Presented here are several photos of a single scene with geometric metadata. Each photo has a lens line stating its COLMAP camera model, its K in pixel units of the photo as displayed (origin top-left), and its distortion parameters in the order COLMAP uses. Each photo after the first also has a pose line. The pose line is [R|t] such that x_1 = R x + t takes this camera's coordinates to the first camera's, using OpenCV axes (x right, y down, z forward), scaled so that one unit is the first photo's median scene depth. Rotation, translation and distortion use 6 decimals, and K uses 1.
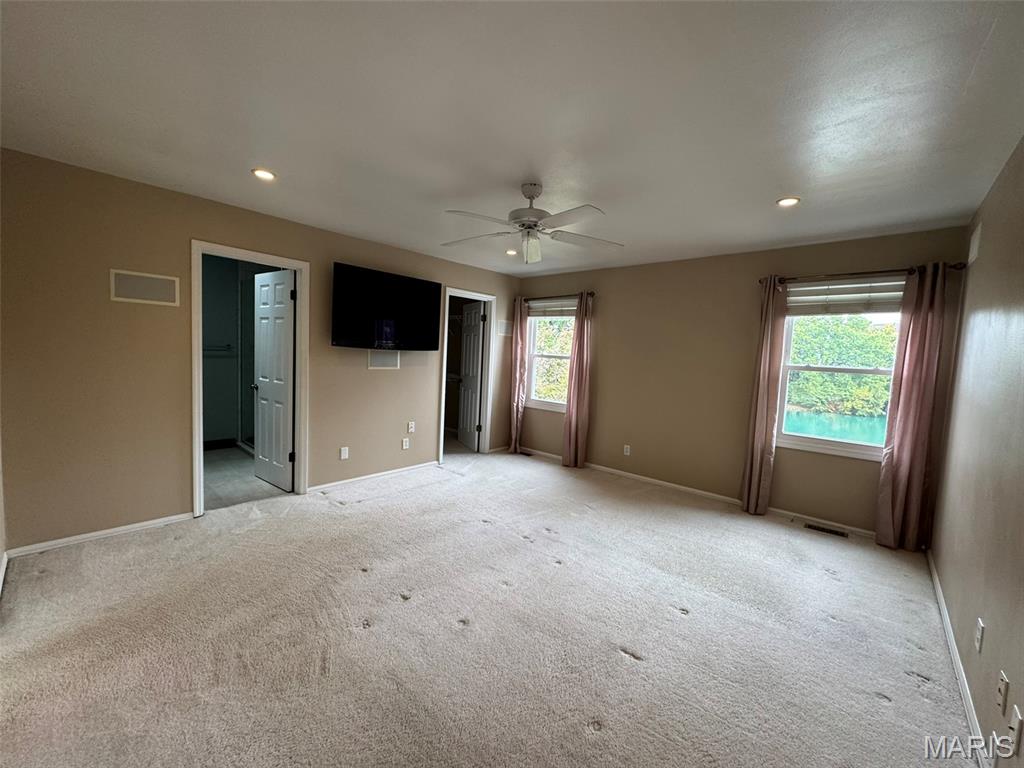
lens RADIAL K [[413.1, 0, 506.6], [0, 413.1, 379.3], [0, 0, 1]] dist [-0.001508, 0.000754]
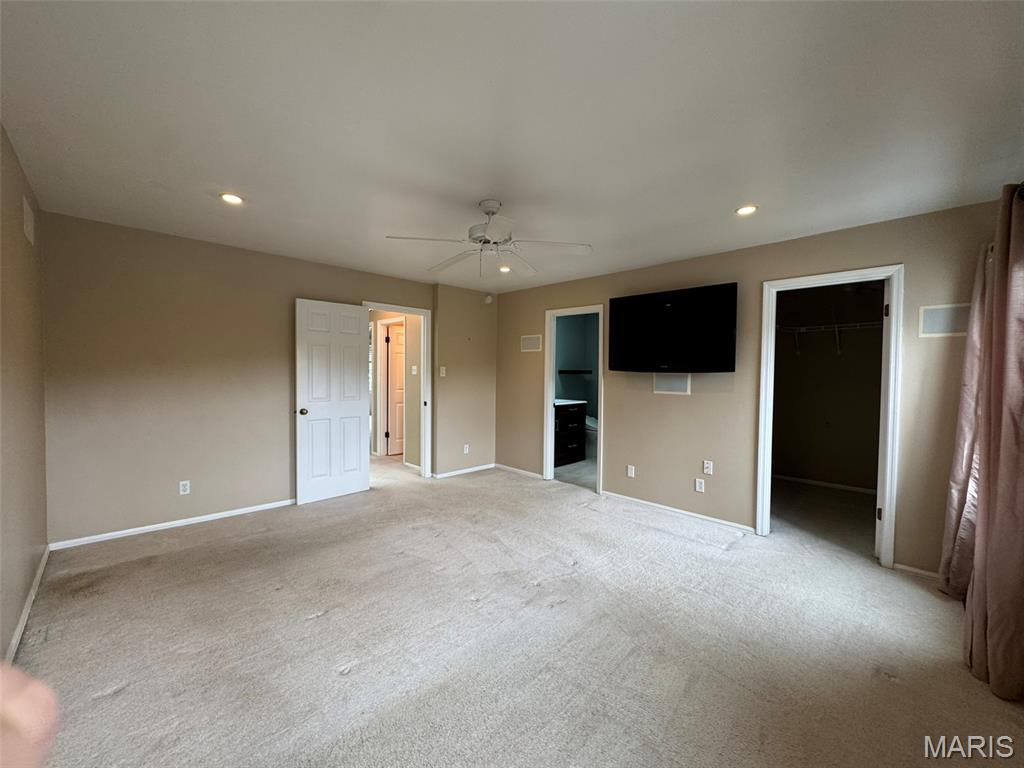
lens RADIAL K [[413.1, 0, 505.9], [0, 413.1, 381.1], [0, 0, 1]] dist [-0.001508, 0.000754]
pose [[-0.074478, -0.020110, -0.997020, 0.638316], [-0.076227, 0.996986, -0.014415, -0.011584], [0.994305, 0.074926, -0.075787, 0.684571]]
